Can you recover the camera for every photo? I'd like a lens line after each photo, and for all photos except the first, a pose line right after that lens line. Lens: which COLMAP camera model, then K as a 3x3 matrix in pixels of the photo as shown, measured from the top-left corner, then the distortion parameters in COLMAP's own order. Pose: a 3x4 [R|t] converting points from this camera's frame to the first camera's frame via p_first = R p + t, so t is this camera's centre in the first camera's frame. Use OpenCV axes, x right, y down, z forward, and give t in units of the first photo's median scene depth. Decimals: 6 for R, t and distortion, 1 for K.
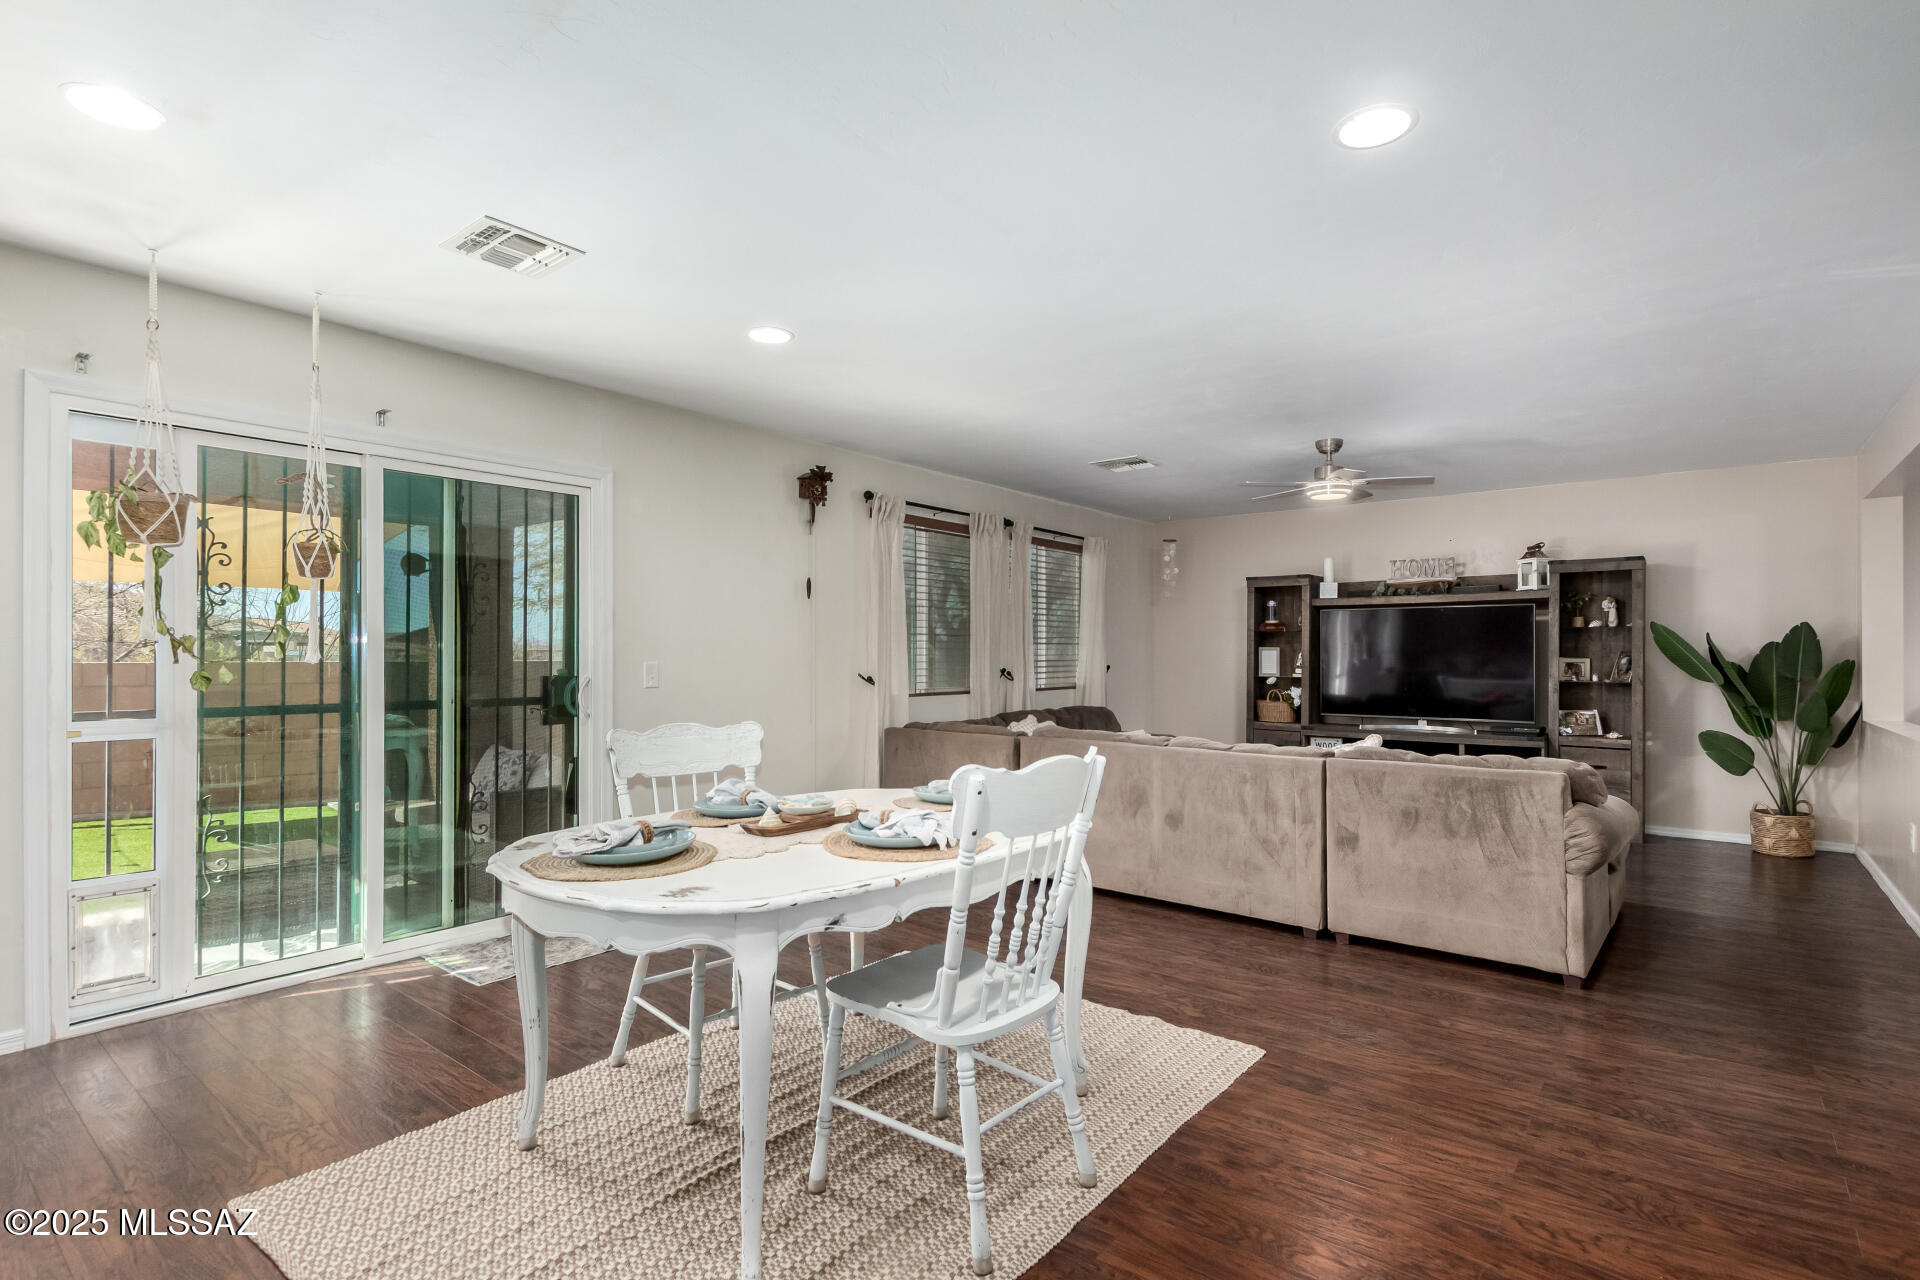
lens RADIAL K [[903.7, 0, 981.8], [0, 903.7, 651.1], [0, 0, 1]] dist [-0.000691, -0.000363]
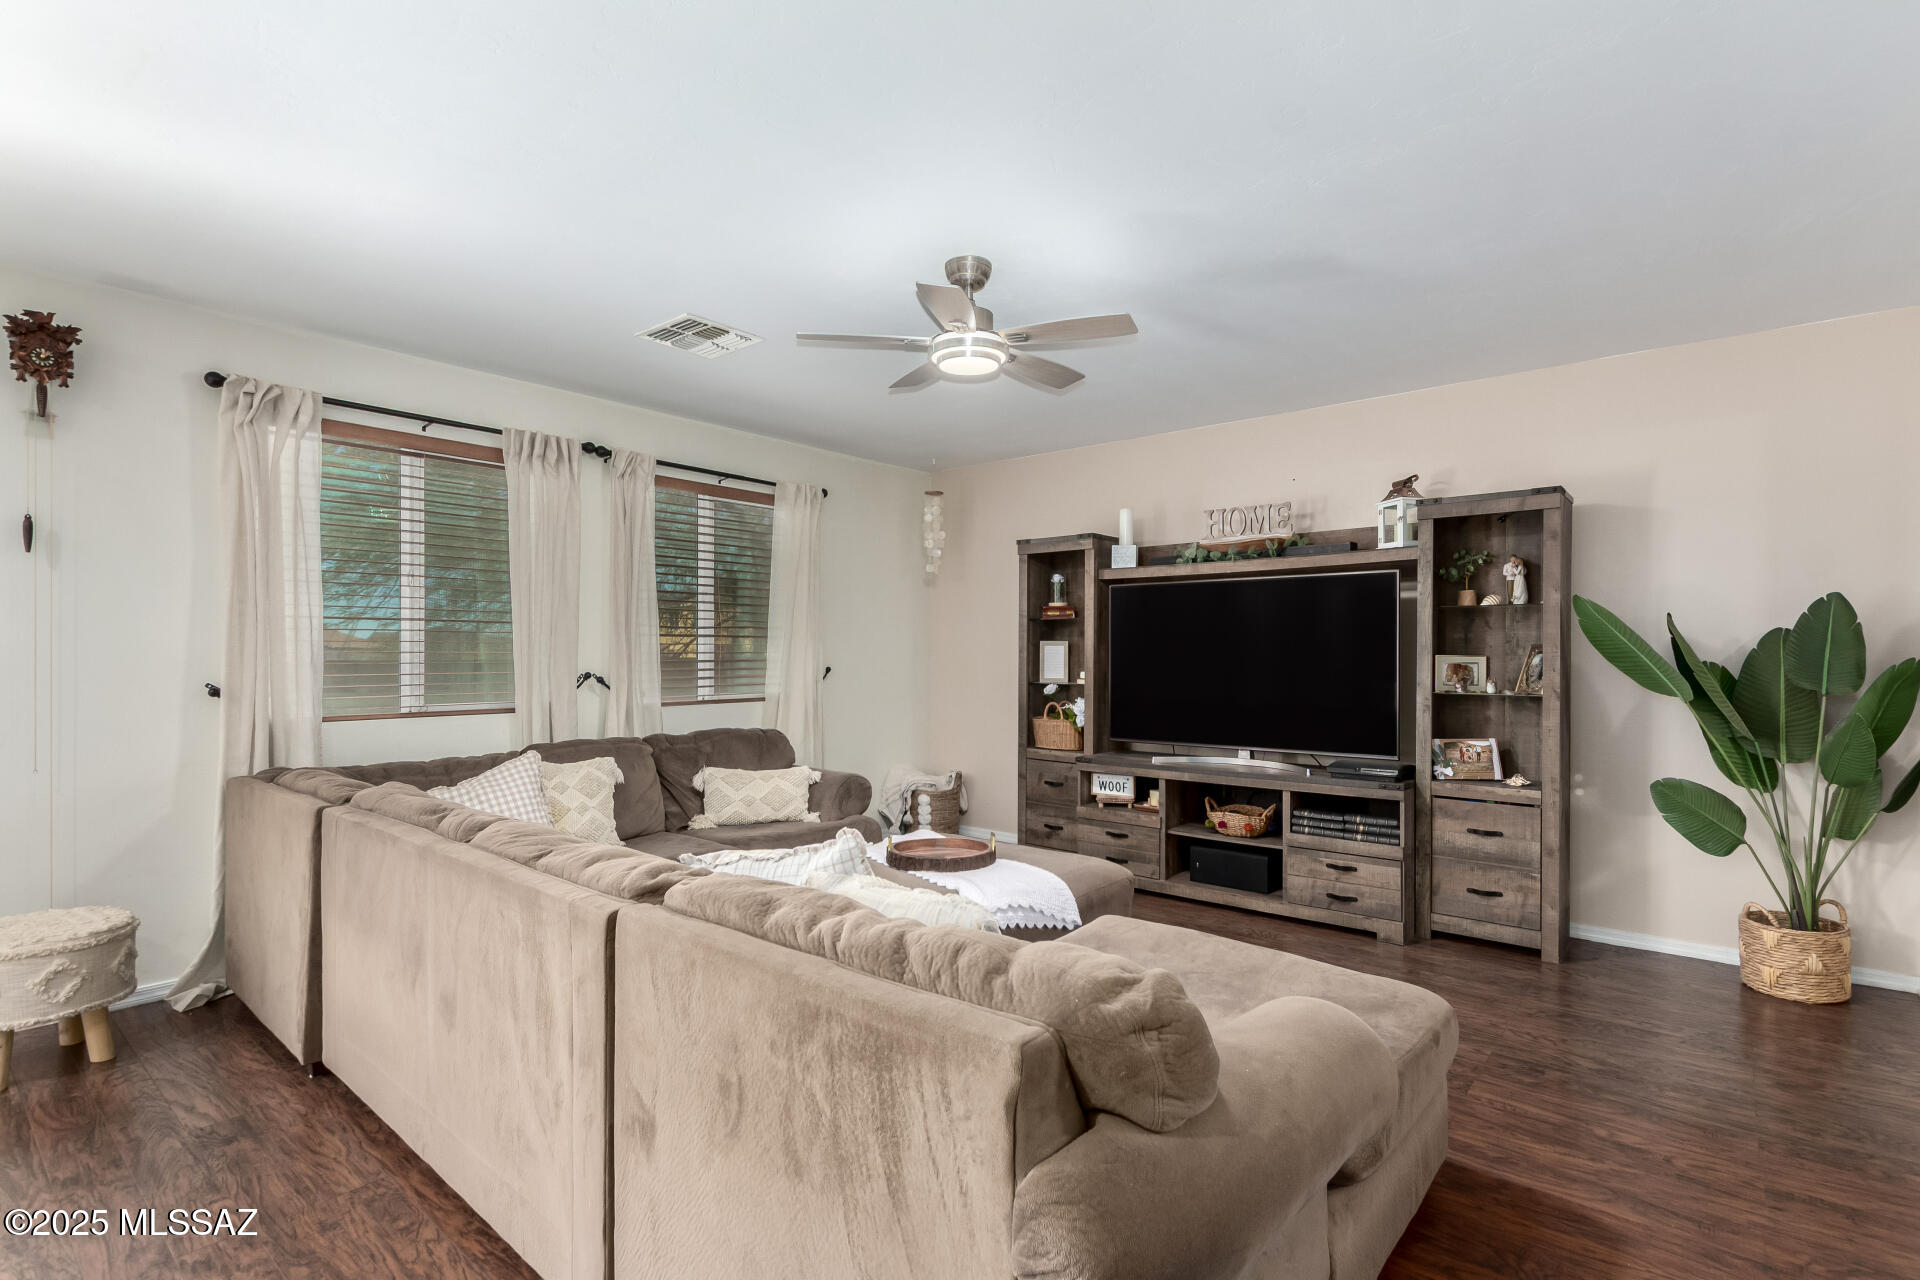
lens RADIAL K [[898.6, 0, 984.2], [0, 898.6, 657.2], [0, 0, 1]] dist [0.001753, 0.000060]
pose [[0.999869, -0.001356, -0.016136, 0.348116], [0.001496, 0.999961, 0.008661, 0.002704], [0.016124, -0.008684, 0.999832, 0.384043]]
